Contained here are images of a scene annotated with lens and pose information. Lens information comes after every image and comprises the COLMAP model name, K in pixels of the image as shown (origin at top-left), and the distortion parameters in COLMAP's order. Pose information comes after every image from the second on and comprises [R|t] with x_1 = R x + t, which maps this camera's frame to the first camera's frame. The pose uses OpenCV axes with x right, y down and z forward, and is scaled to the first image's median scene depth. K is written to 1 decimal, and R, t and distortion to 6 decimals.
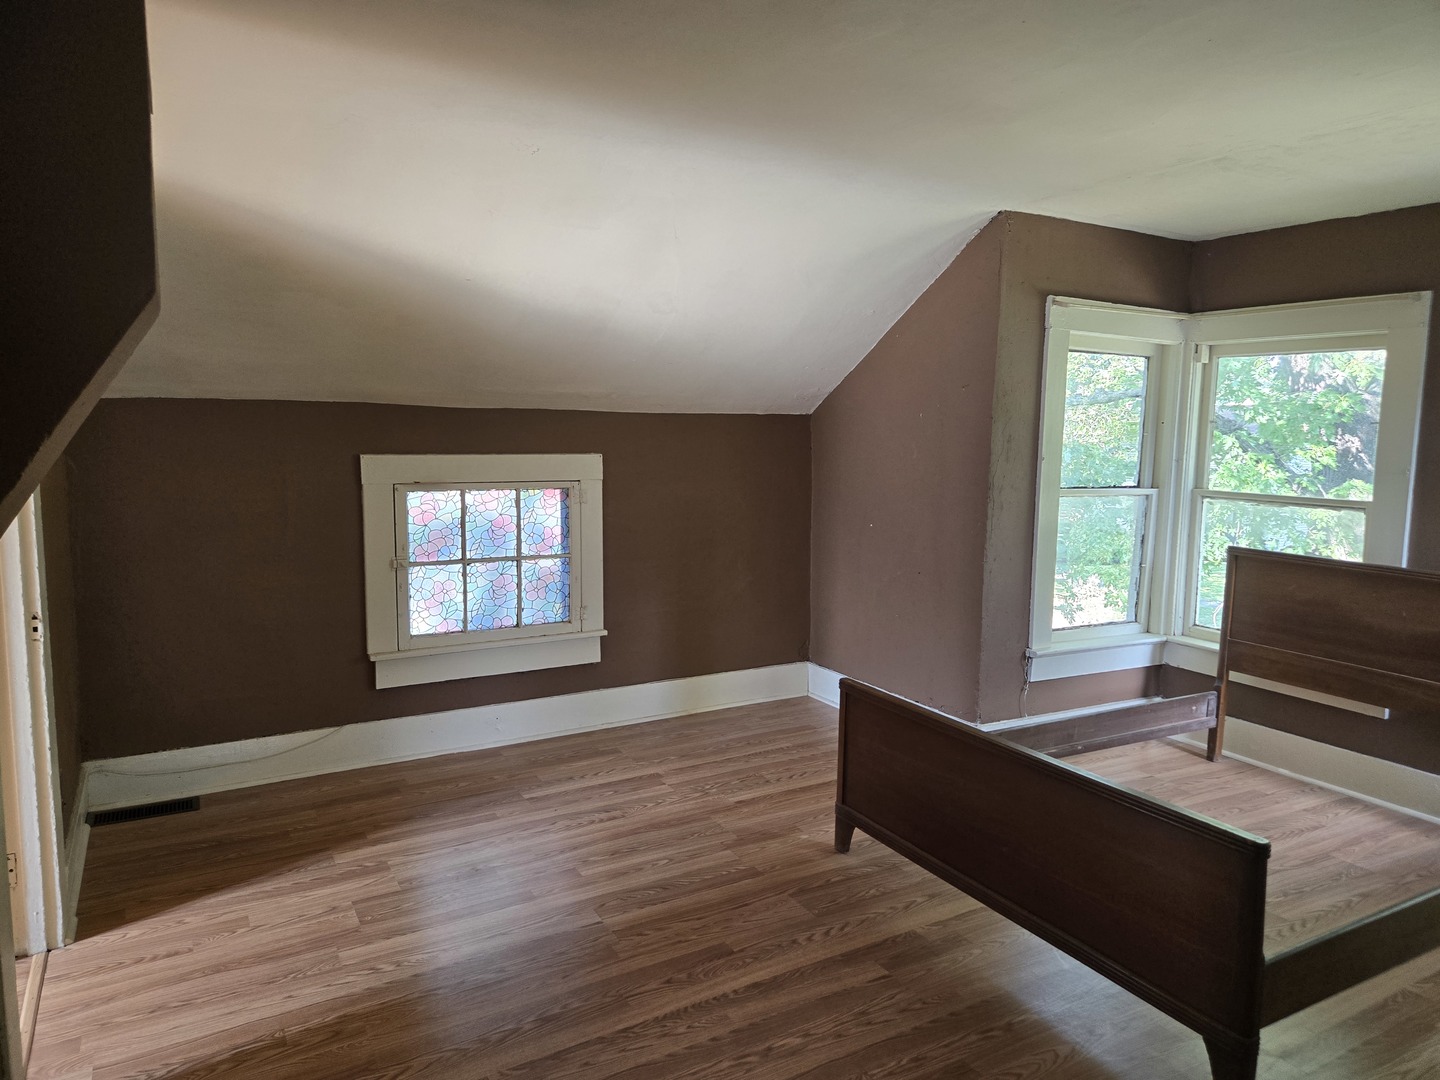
lens RADIAL K [[963.5, 0, 727.7], [0, 963.5, 539.4], [0, 0, 1]] dist [0.068017, -0.054874]
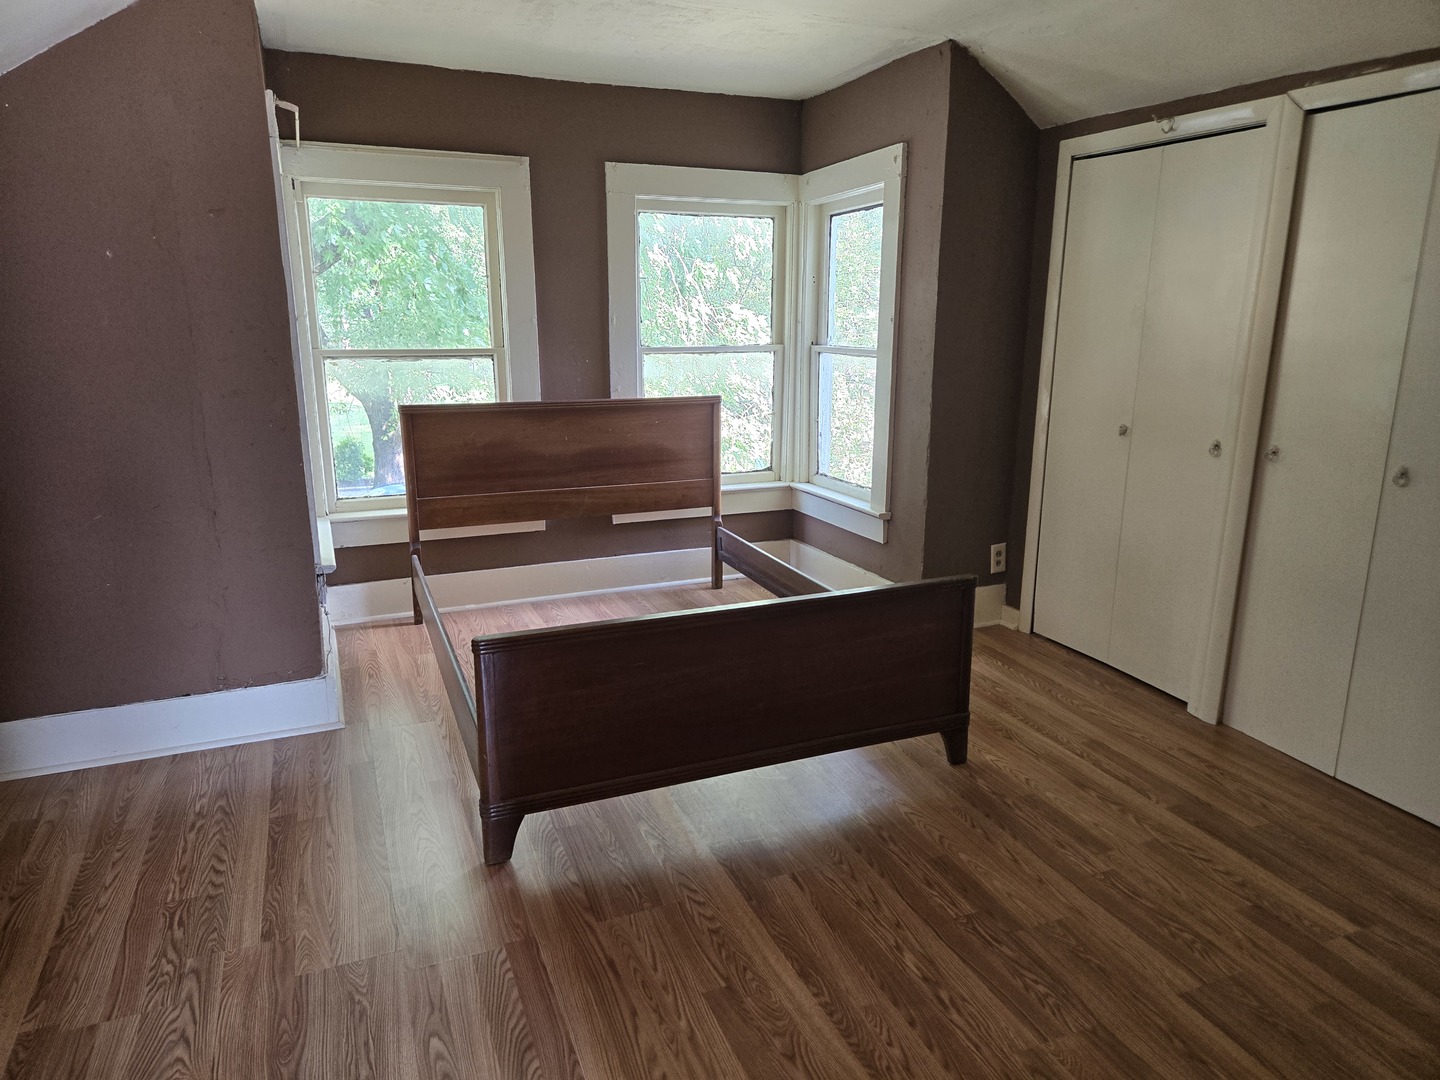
lens RADIAL K [[963.5, 0, 726.6], [0, 963.5, 542.7], [0, 0, 1]] dist [0.068017, -0.054874]
pose [[0.139214, -0.260918, 0.955270, -0.420924], [0.124104, 0.961655, 0.244576, -0.061482], [-0.982455, 0.084505, 0.166257, 0.569527]]
